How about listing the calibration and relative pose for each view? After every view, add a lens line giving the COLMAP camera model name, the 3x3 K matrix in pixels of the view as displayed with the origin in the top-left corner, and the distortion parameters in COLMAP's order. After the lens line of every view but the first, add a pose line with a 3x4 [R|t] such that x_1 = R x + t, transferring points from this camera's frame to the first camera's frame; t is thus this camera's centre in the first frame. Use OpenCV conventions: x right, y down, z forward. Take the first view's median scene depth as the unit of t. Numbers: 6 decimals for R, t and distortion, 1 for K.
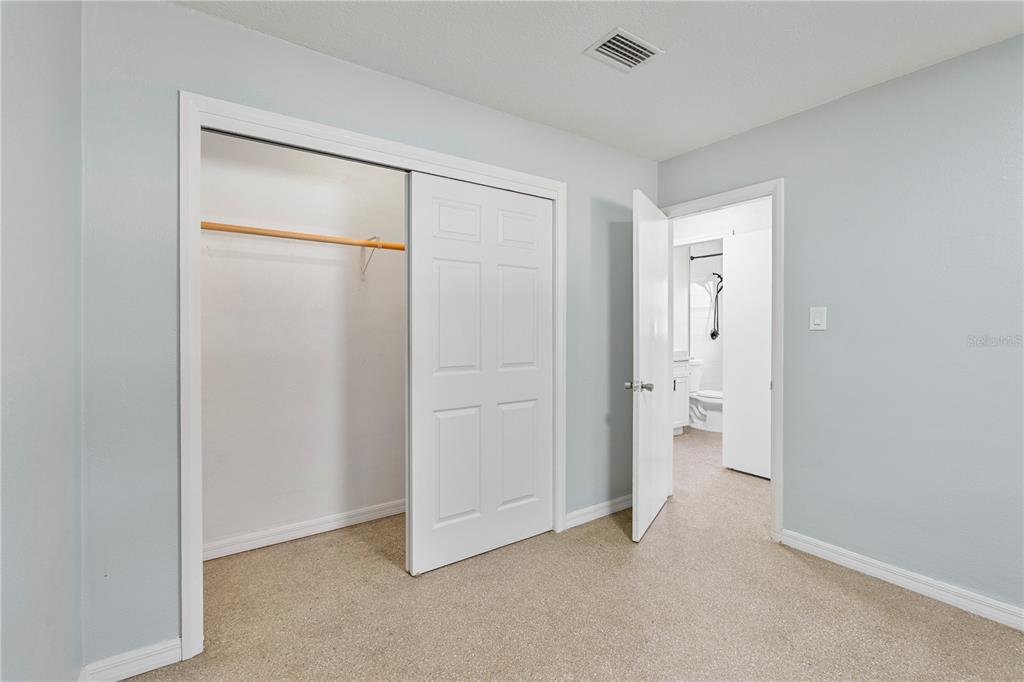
lens RADIAL K [[471.2, 0, 528.5], [0, 471.2, 332.8], [0, 0, 1]] dist [0.002914, -0.000053]
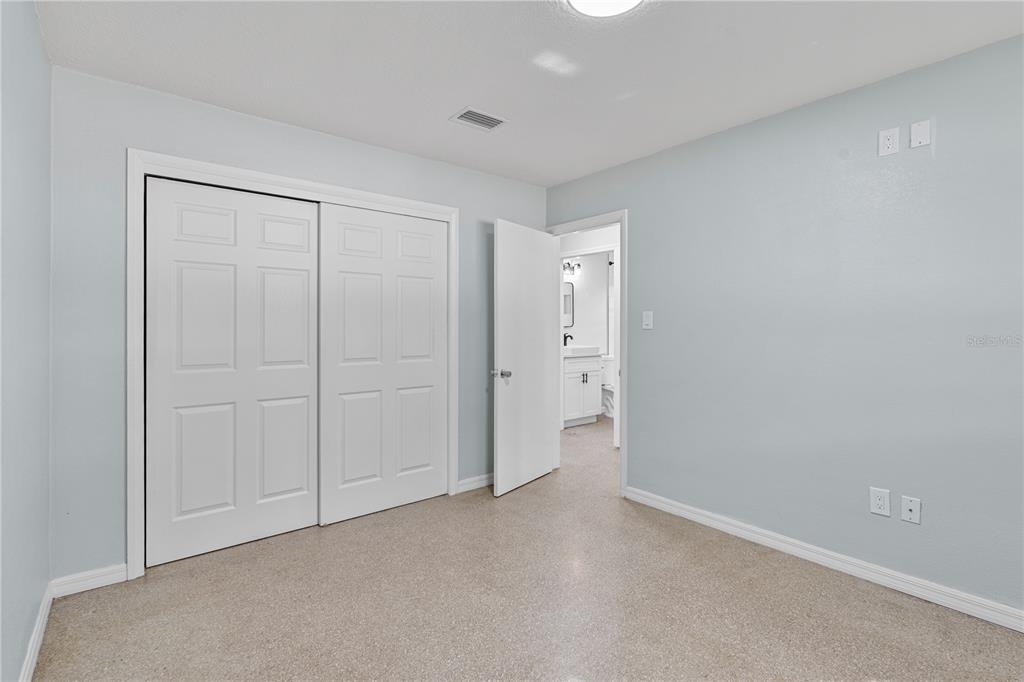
lens RADIAL K [[465.9, 0, 514.3], [0, 465.9, 328.6], [0, 0, 1]] dist [0.002451, 0.000798]
pose [[0.997575, 0.000340, 0.069596, 0.155521], [0.000066, 0.999983, -0.005830, 0.000268], [-0.069597, 0.005820, 0.997558, -0.233840]]
